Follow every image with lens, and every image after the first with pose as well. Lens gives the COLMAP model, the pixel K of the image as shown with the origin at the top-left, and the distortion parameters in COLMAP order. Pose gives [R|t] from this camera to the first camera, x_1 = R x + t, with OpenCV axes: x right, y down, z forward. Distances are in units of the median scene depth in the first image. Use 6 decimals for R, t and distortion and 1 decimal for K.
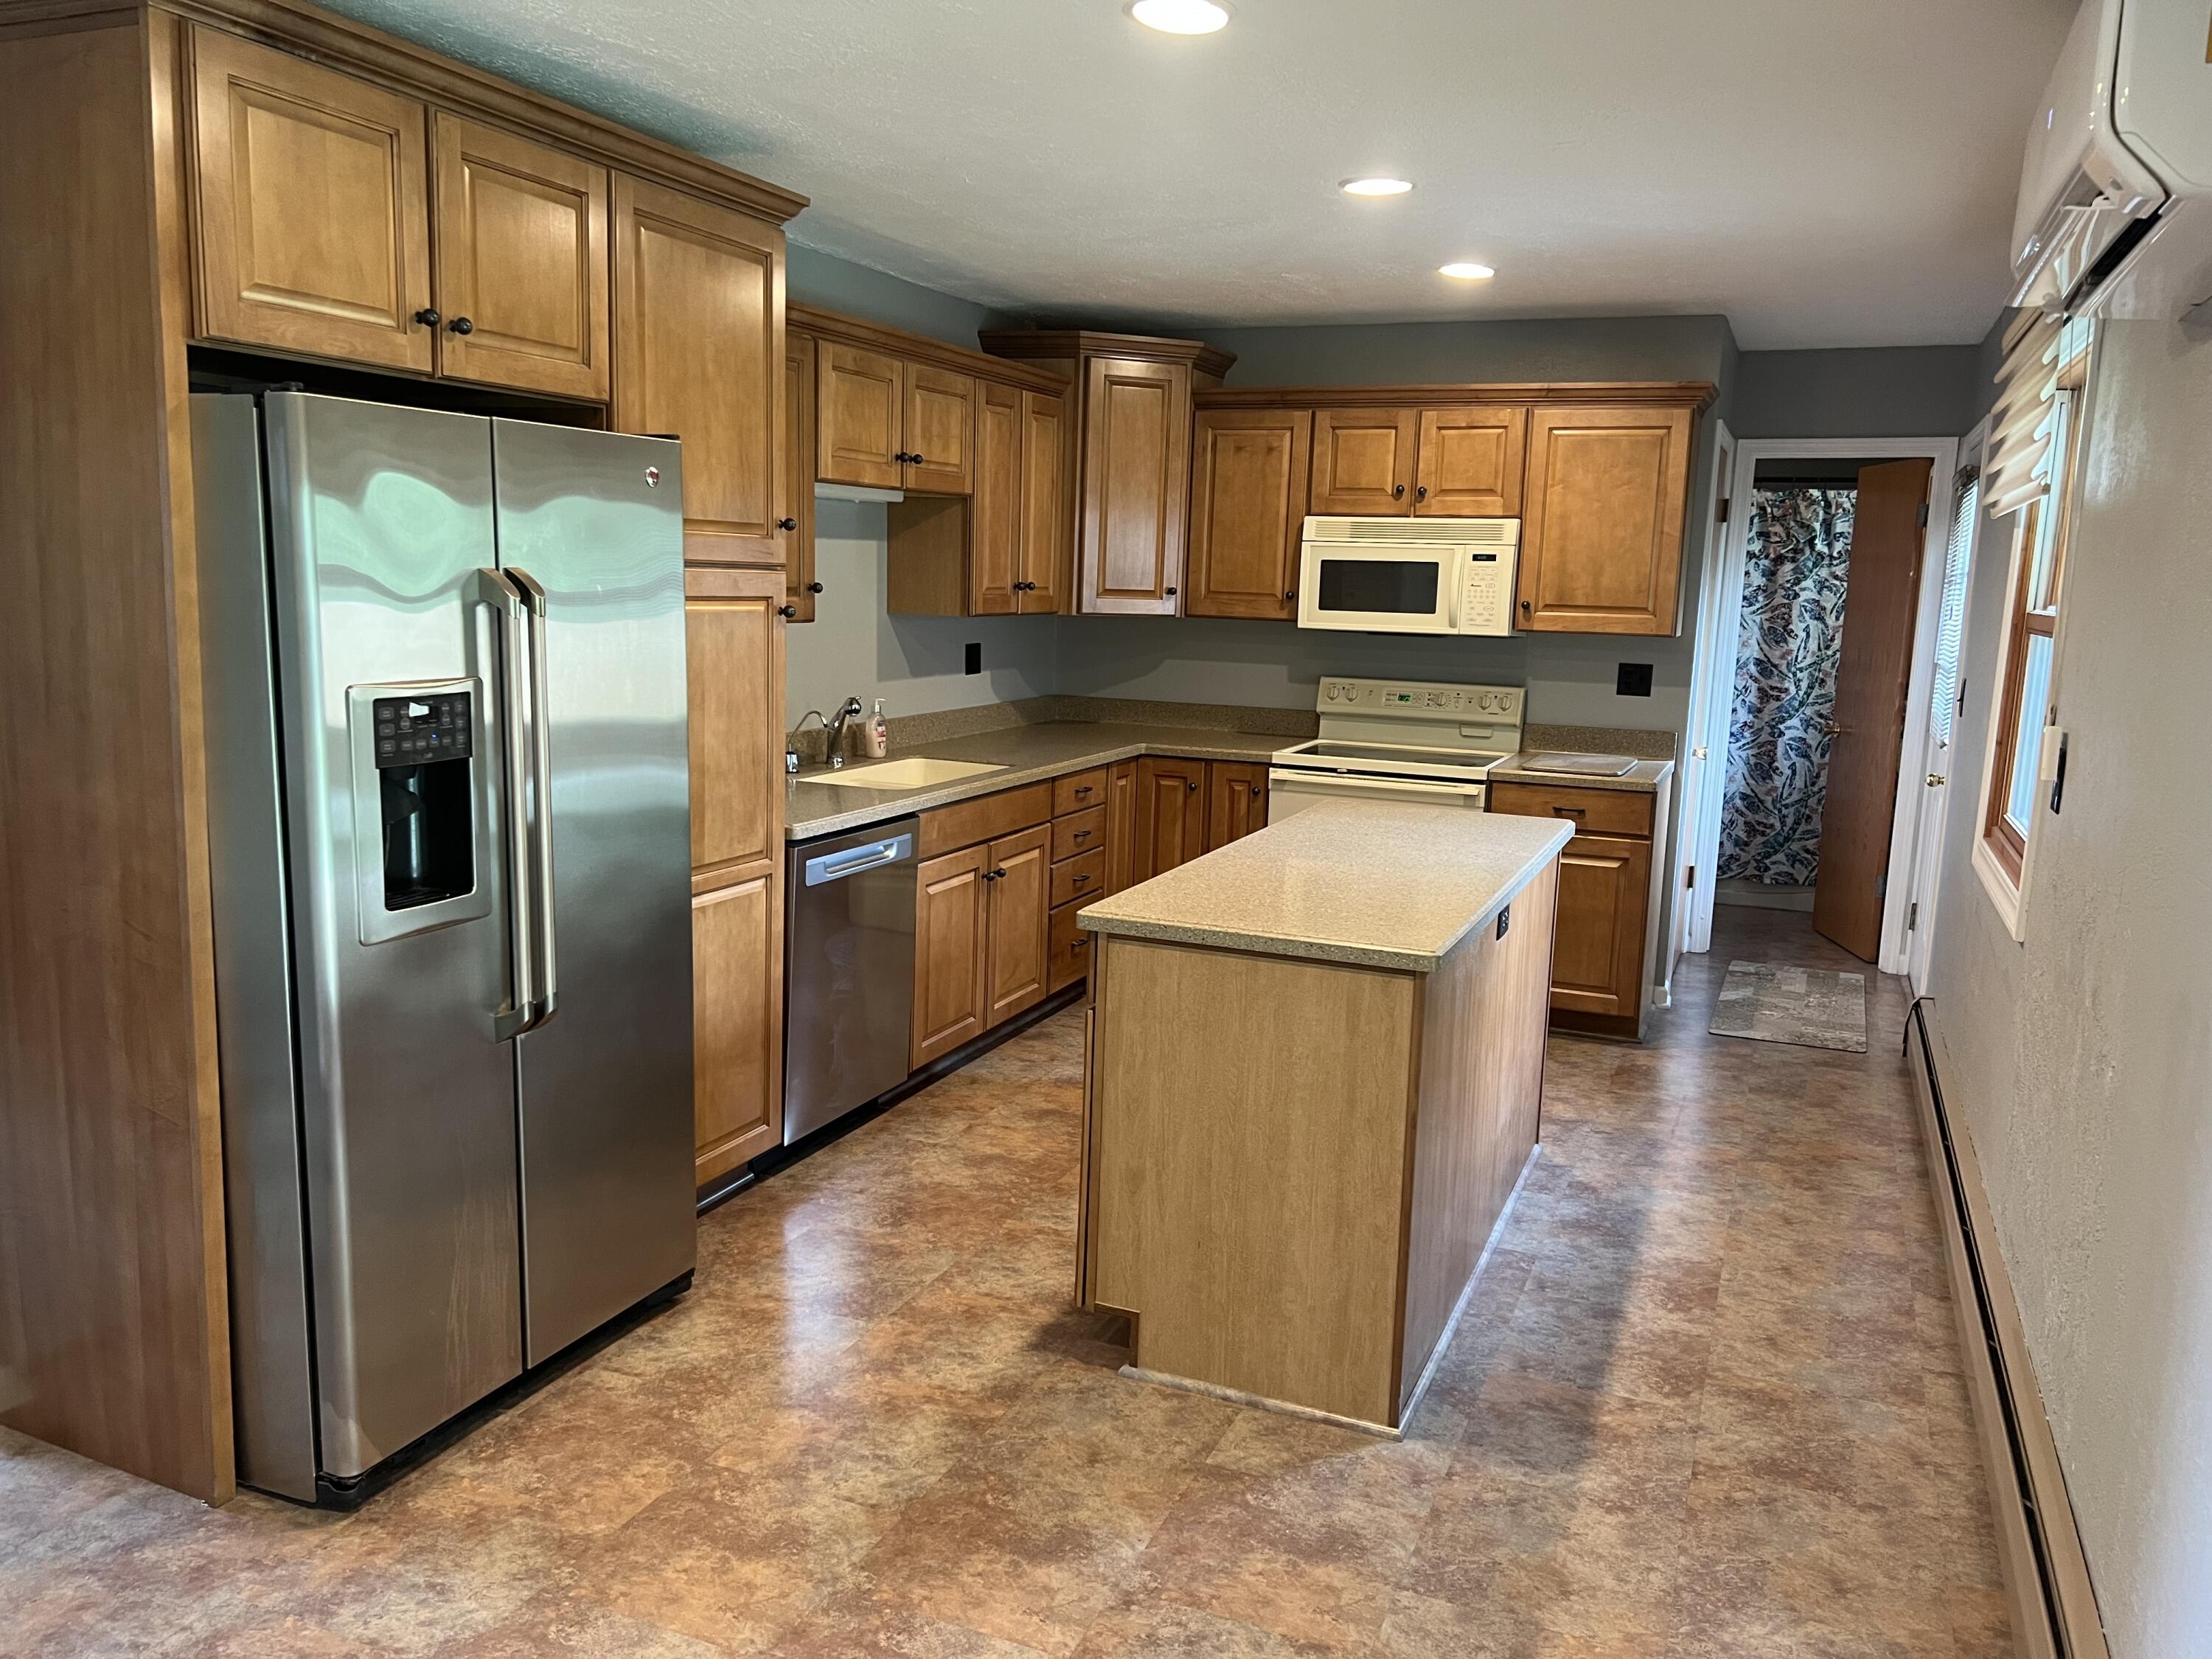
lens RADIAL K [[1656.1, 0, 1106.0], [0, 1656.1, 829.5], [0, 0, 1]] dist [0.078275, -0.074387]
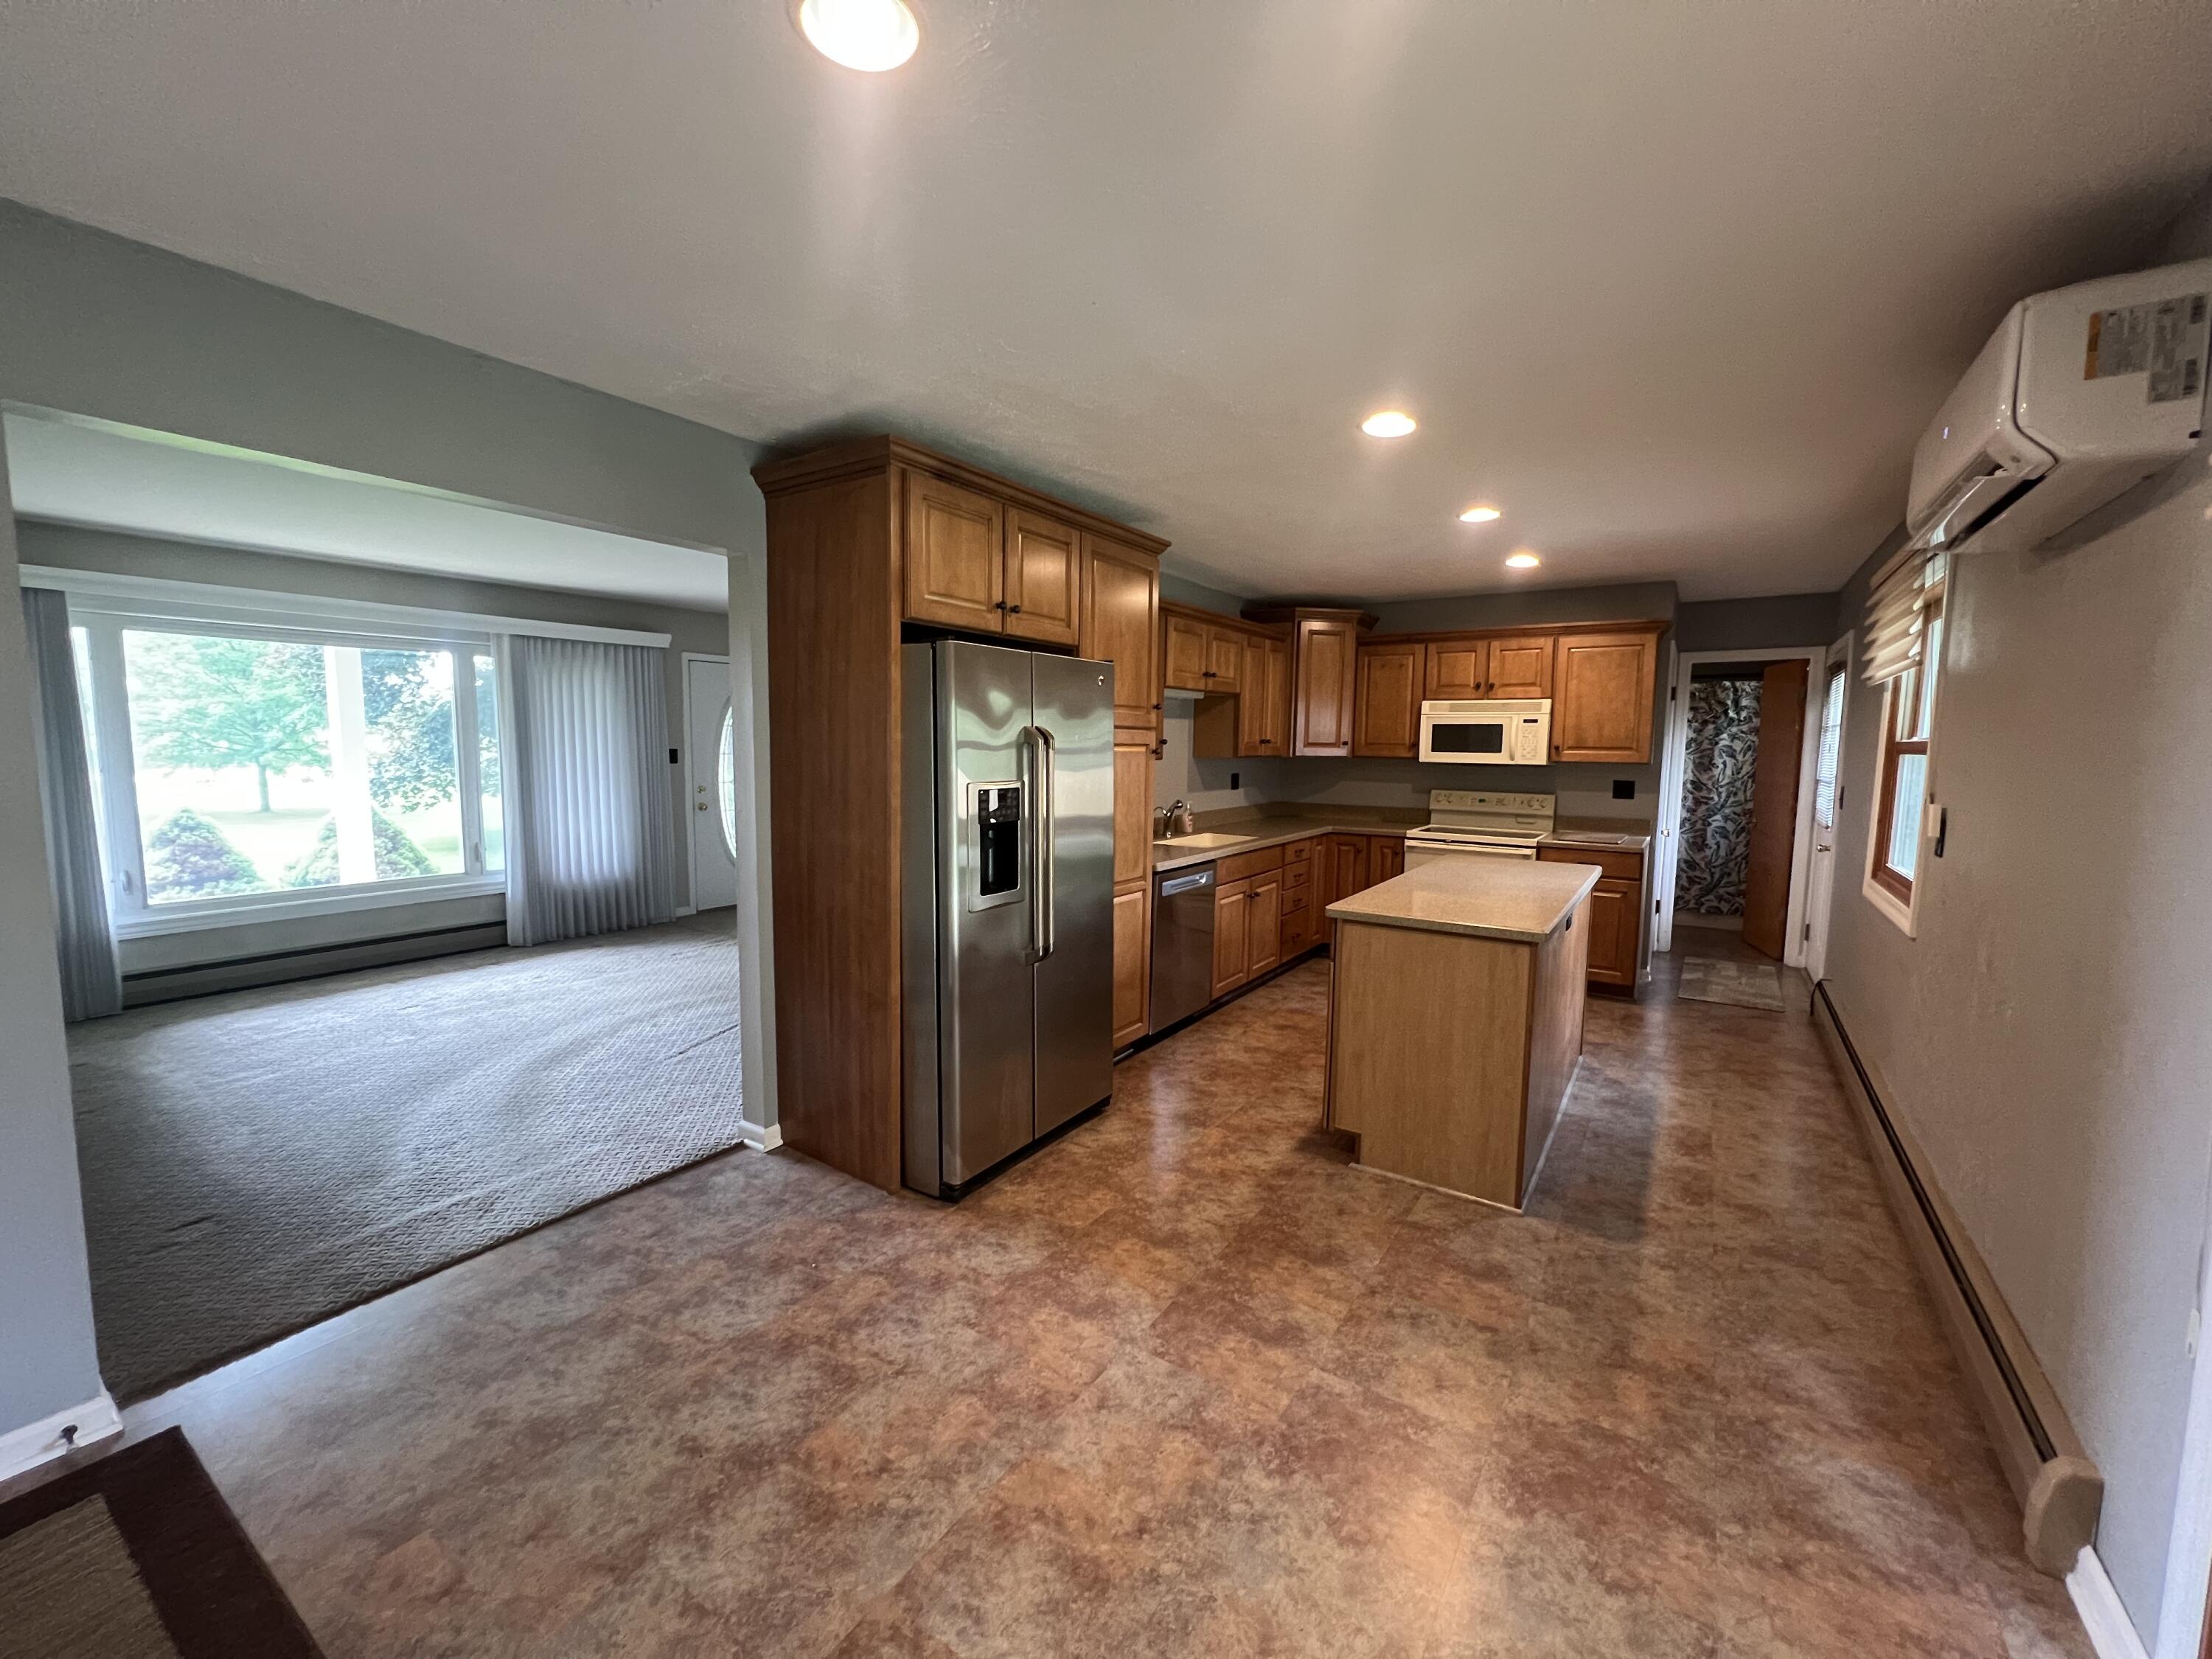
lens RADIAL K [[885.8, 0, 1101.3], [0, 885.8, 823.6], [0, 0, 1]] dist [0.008464, 0.000224]
pose [[0.980850, -0.001573, -0.194757, -0.058802], [-0.011721, 0.997678, -0.067084, 0.022509], [0.194410, 0.068082, 0.978555, -0.006602]]
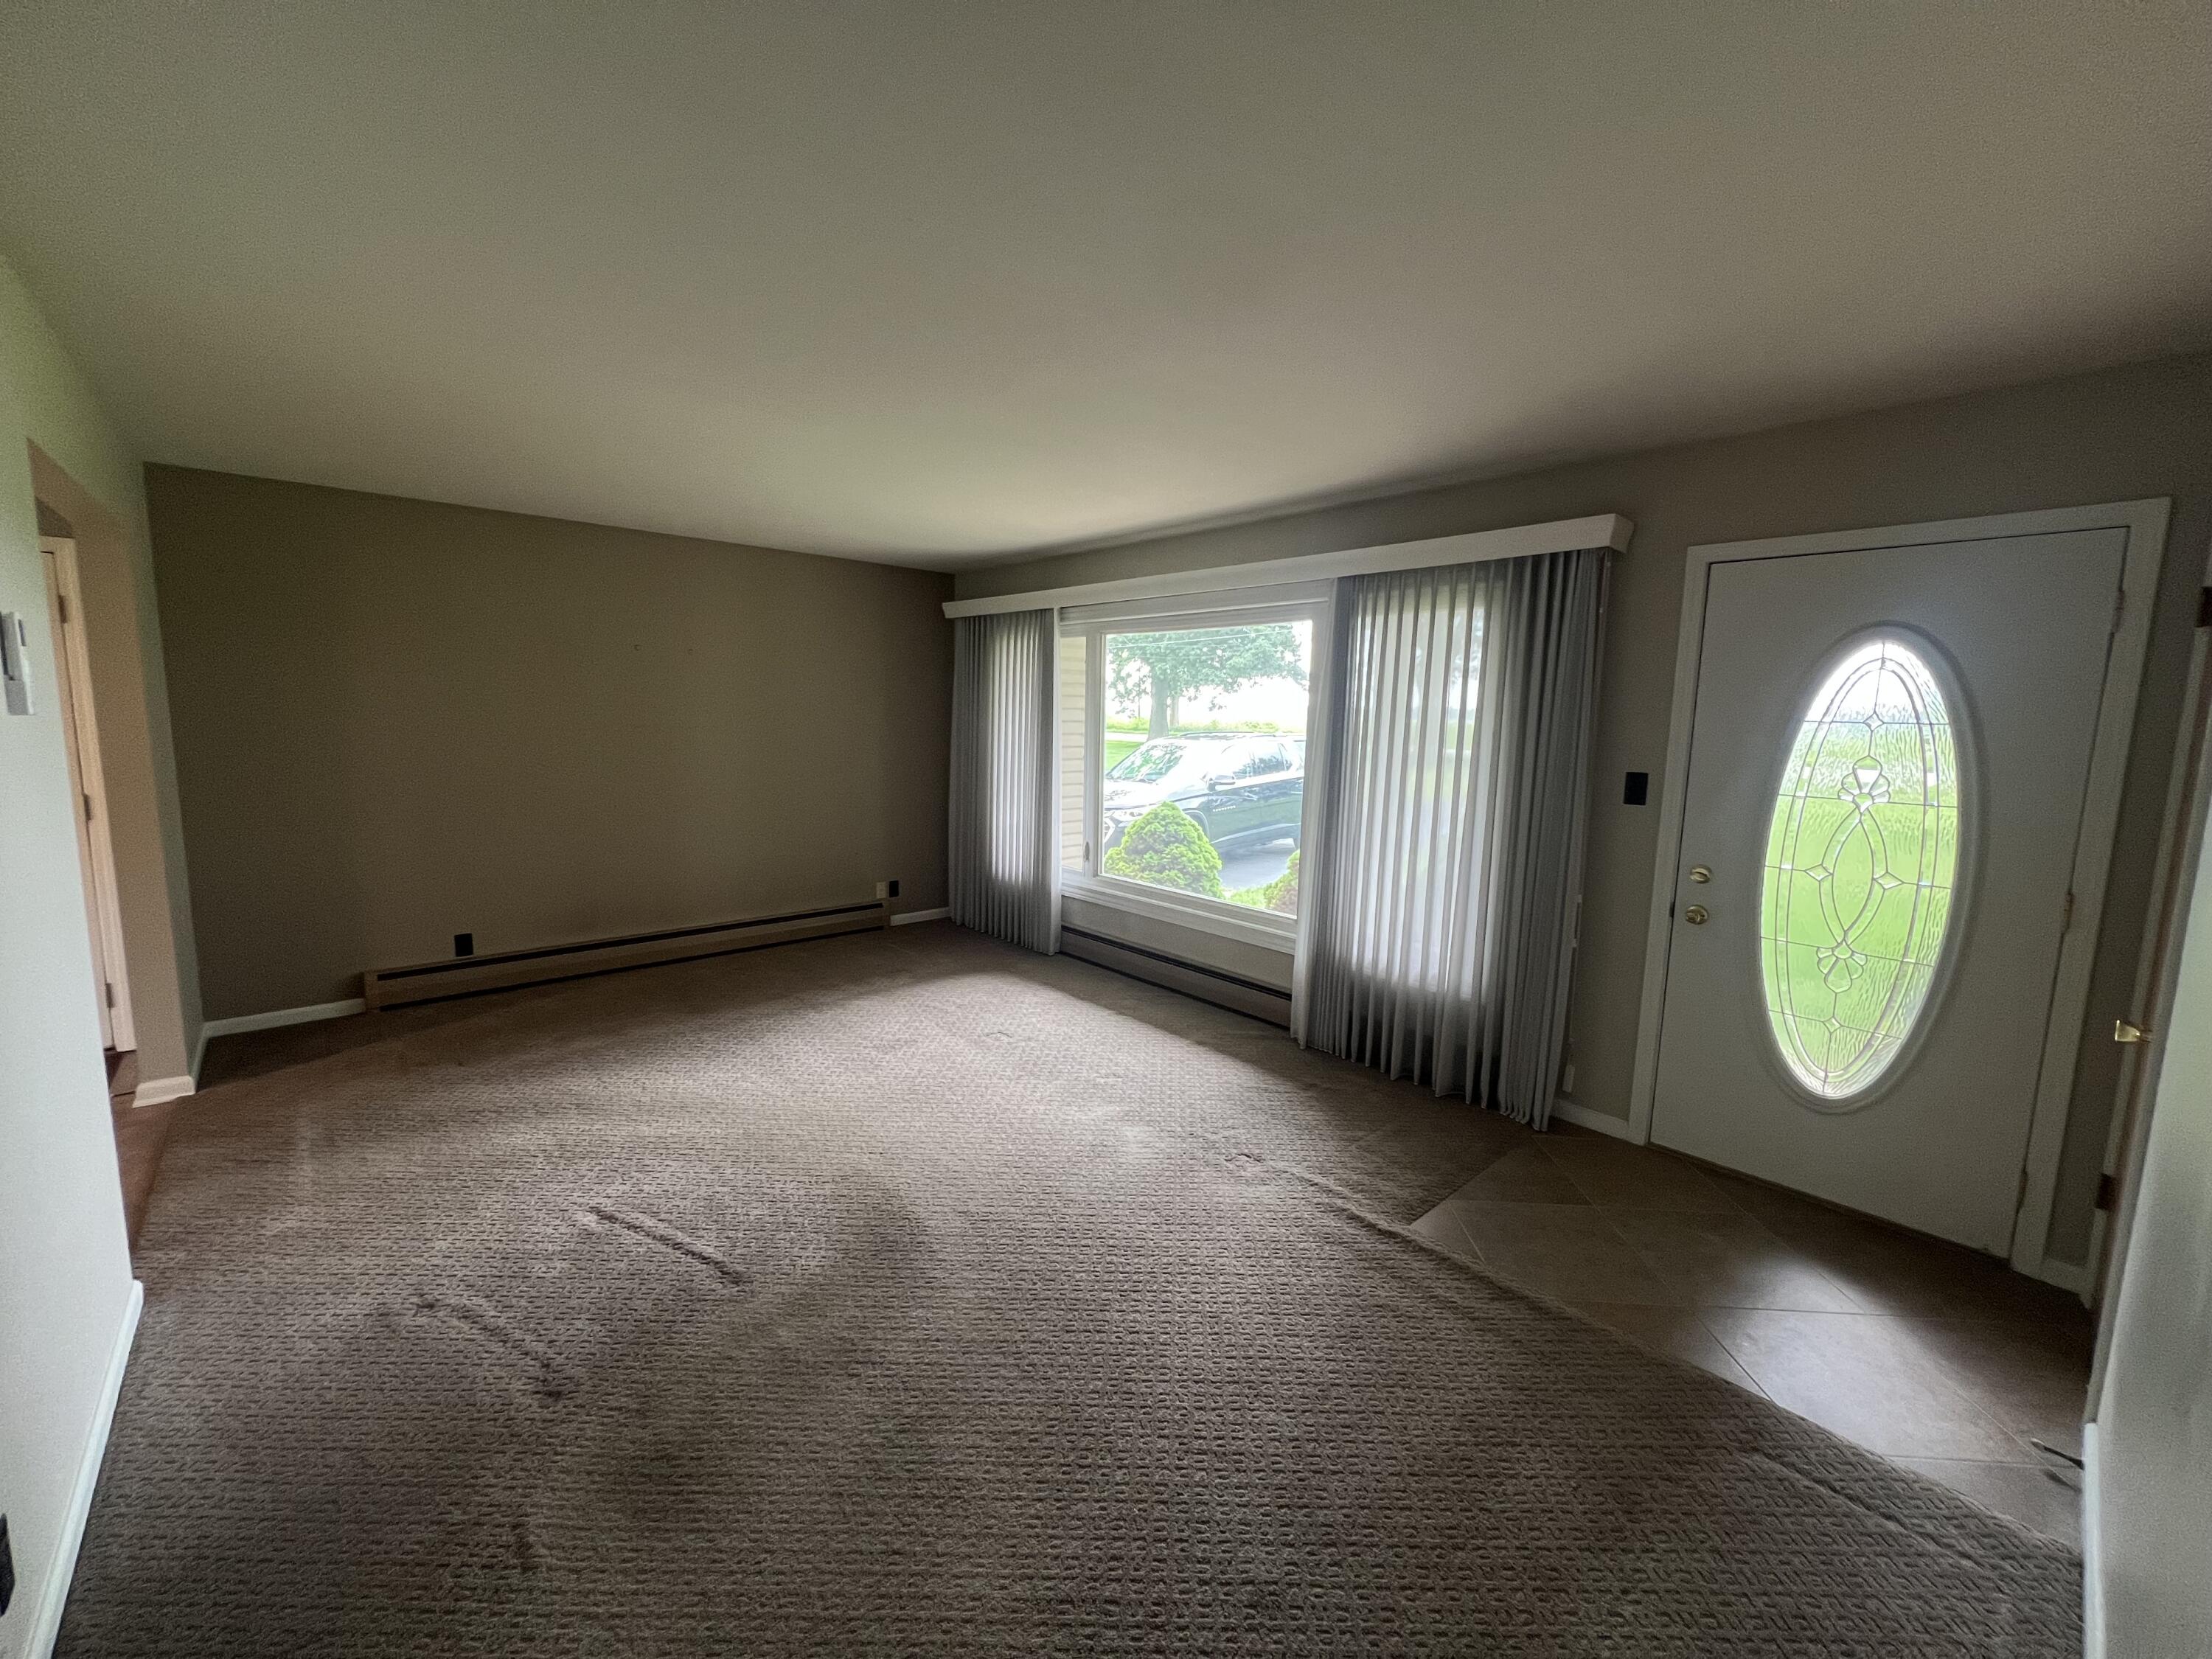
lens RADIAL K [[885.8, 0, 1101.3], [0, 885.8, 823.6], [0, 0, 1]] dist [0.008464, 0.000224]
pose [[-0.420580, 0.075723, -0.904090, -0.168706], [-0.181756, 0.969276, 0.165735, -0.086465], [0.888863, 0.234029, -0.393895, 0.607735]]
